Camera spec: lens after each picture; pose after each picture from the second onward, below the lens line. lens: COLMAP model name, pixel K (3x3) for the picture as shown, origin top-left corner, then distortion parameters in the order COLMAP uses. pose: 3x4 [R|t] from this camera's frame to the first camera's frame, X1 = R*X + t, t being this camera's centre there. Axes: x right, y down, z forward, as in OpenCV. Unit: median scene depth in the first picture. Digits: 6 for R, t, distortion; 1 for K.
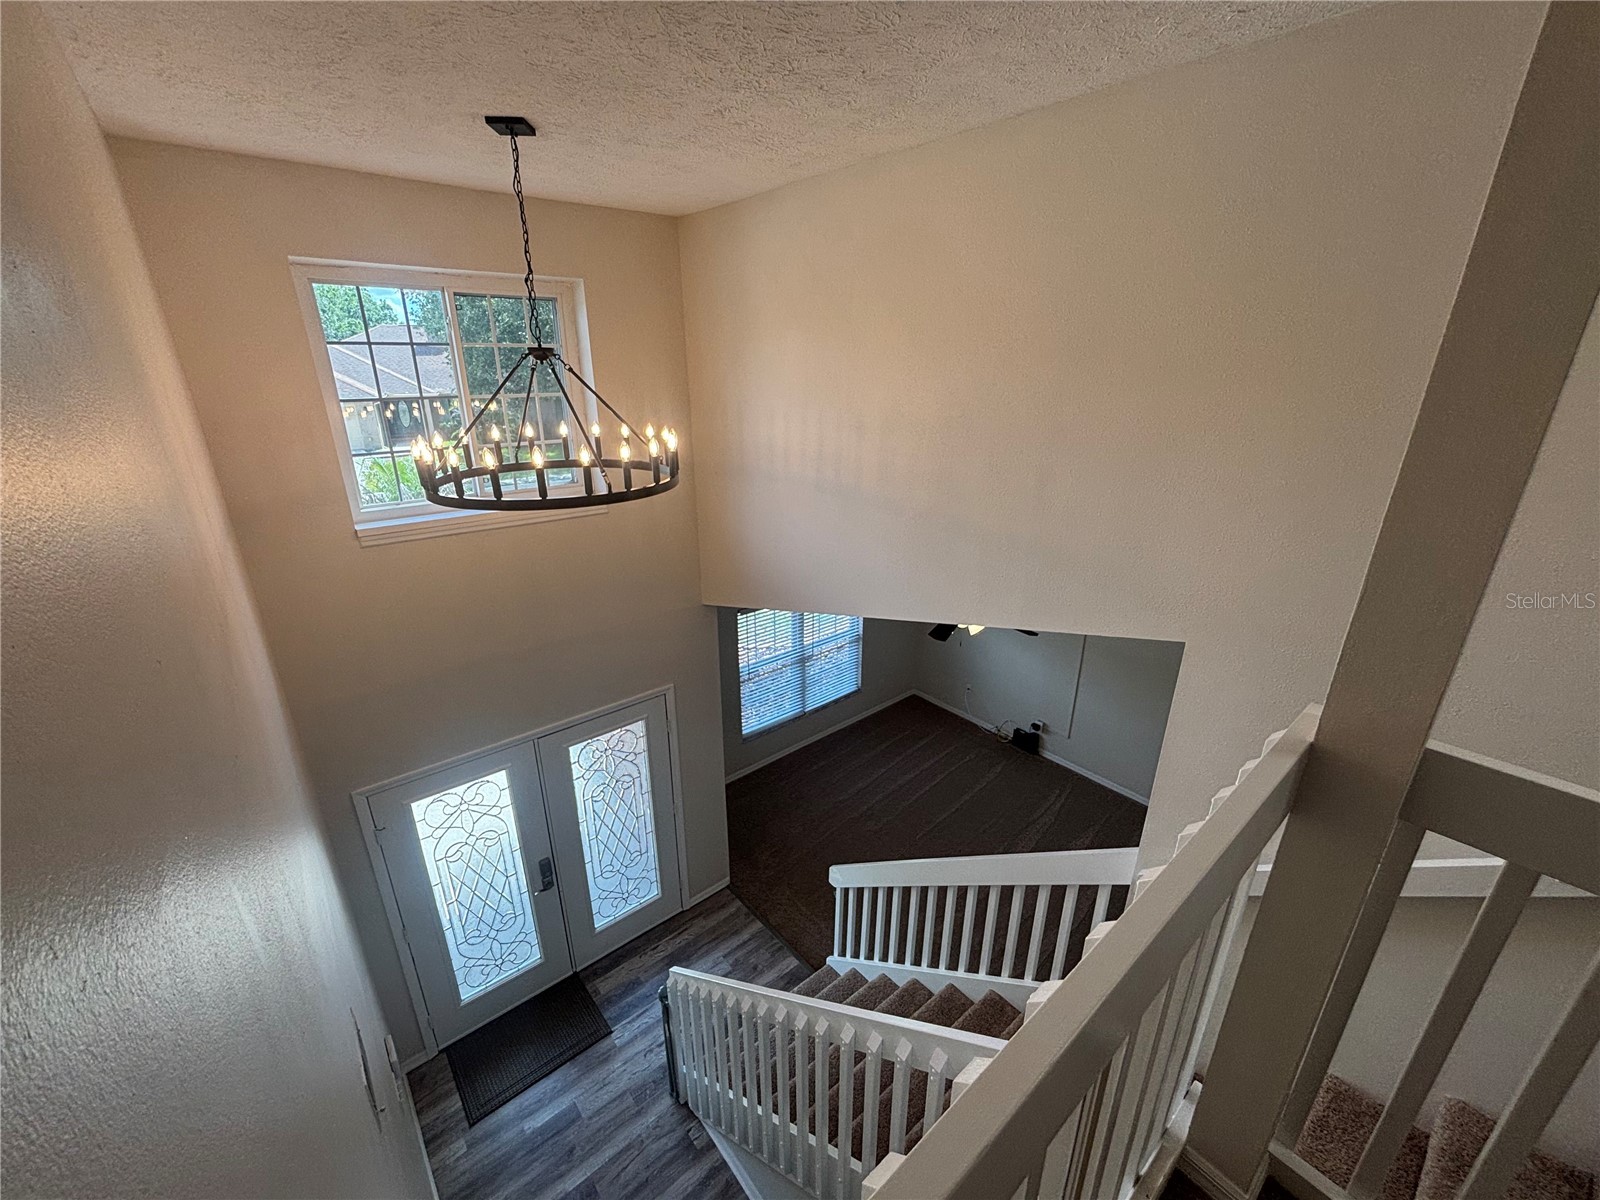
lens RADIAL K [[645.0, 0, 796.2], [0, 645.0, 600.7], [0, 0, 1]] dist [0.005582, -0.002513]
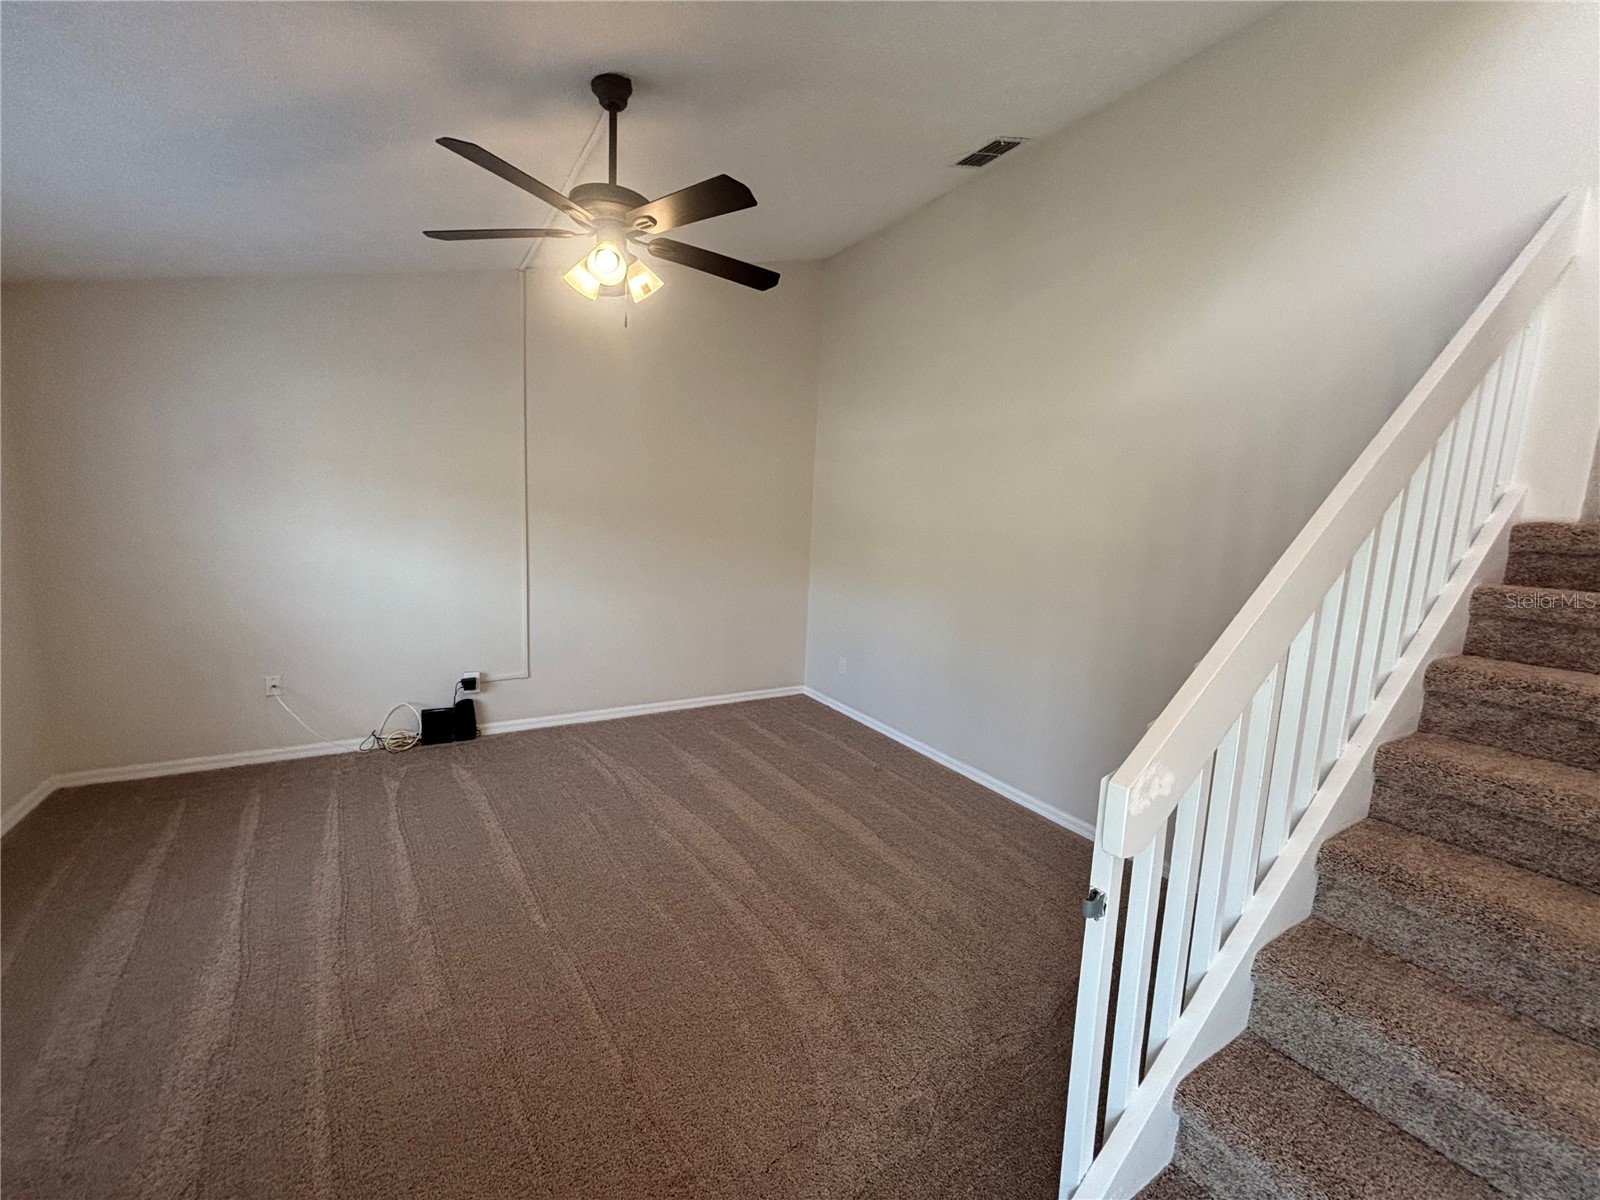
lens RADIAL K [[645.0, 0, 796.6], [0, 645.0, 596.0], [0, 0, 1]] dist [0.005582, -0.002513]
pose [[0.157789, -0.133956, 0.978345, -0.121658], [0.306720, 0.948399, 0.080387, 0.169170], [-0.938630, 0.287394, 0.190733, 0.621940]]
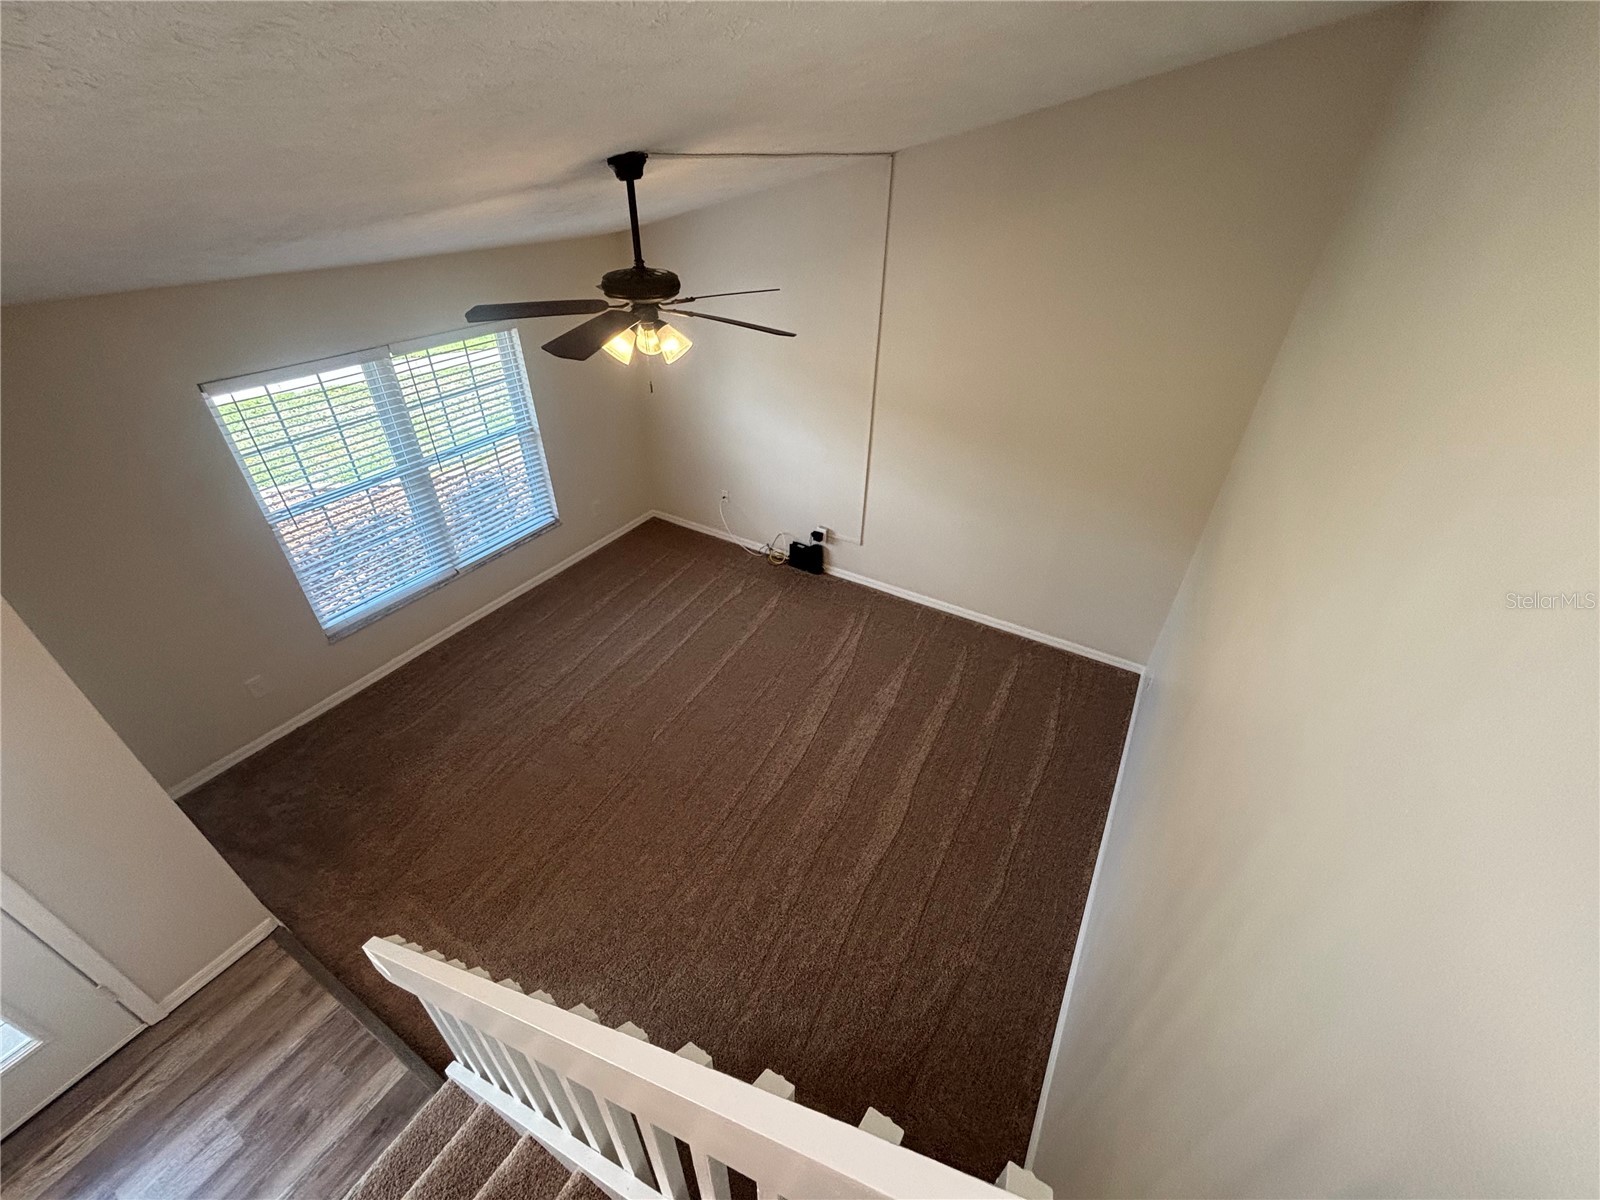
lens RADIAL K [[645.0, 0, 799.2], [0, 645.0, 602.0], [0, 0, 1]] dist [0.005582, -0.002513]
pose [[0.940158, -0.180751, 0.288847, 0.136272], [0.102076, 0.958178, 0.267350, 0.074299], [-0.325091, -0.221866, 0.919289, 0.342097]]
